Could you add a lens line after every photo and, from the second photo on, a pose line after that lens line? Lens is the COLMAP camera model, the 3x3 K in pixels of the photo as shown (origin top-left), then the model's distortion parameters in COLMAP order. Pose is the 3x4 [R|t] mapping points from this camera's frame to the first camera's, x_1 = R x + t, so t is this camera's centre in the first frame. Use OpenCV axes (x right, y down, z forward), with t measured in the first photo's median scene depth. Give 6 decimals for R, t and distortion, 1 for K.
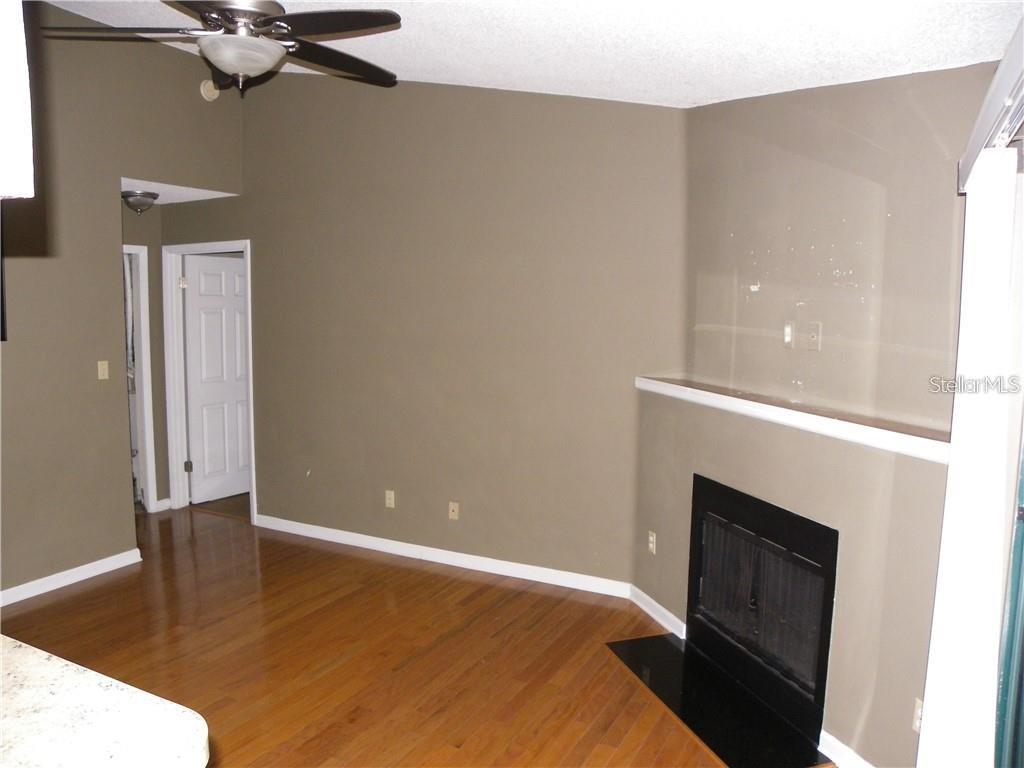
lens RADIAL K [[781.0, 0, 511.0], [0, 781.0, 370.1], [0, 0, 1]] dist [-0.176950, 0.082172]
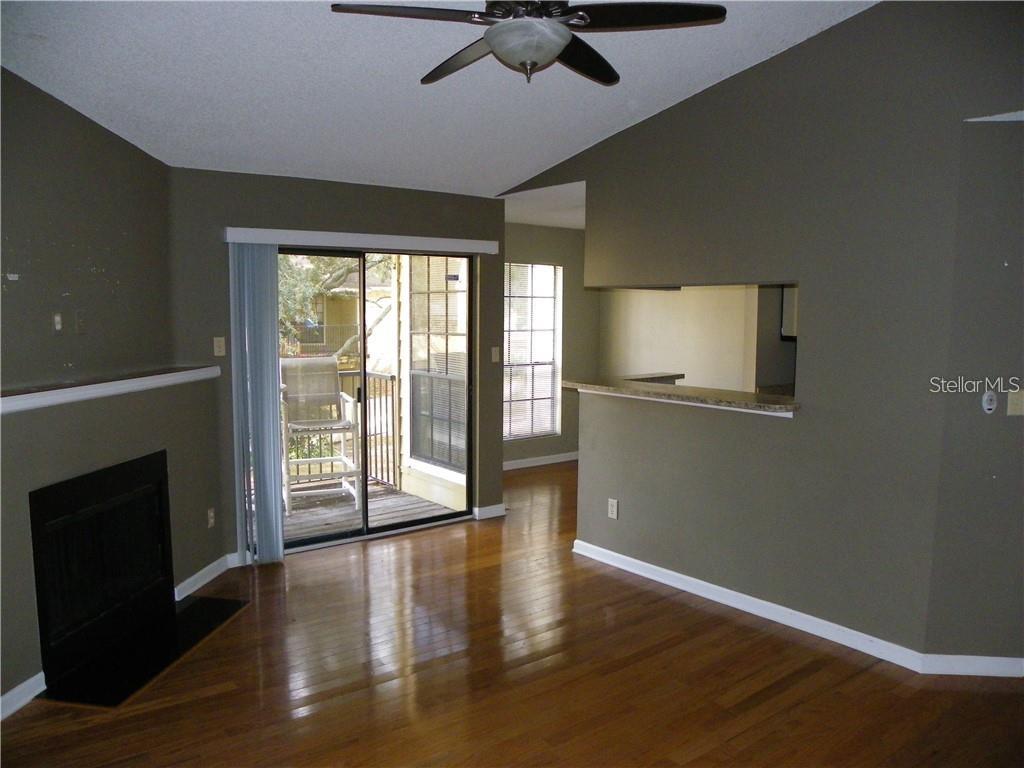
lens RADIAL K [[782.2, 0, 511.4], [0, 782.2, 392.2], [0, 0, 1]] dist [-0.146425, 0.084963]
pose [[-0.904209, -0.058085, 0.423122, -0.607798], [0.026459, 0.981187, 0.191237, -0.123242], [-0.426270, 0.184113, -0.885661, 1.525656]]
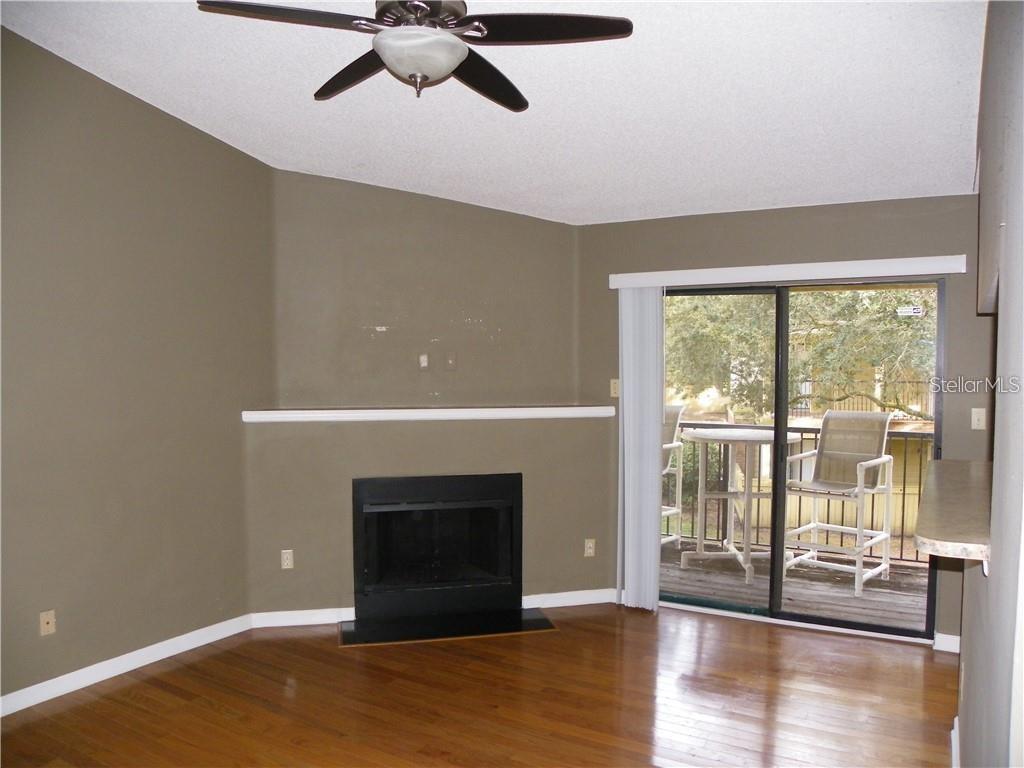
lens RADIAL K [[782.2, 0, 511.4], [0, 782.2, 392.2], [0, 0, 1]] dist [-0.146425, 0.084963]
pose [[0.062029, -0.052018, 0.996718, -0.992084], [0.090813, 0.994793, 0.046266, -0.037877], [-0.993934, 0.087645, 0.066430, 0.674983]]
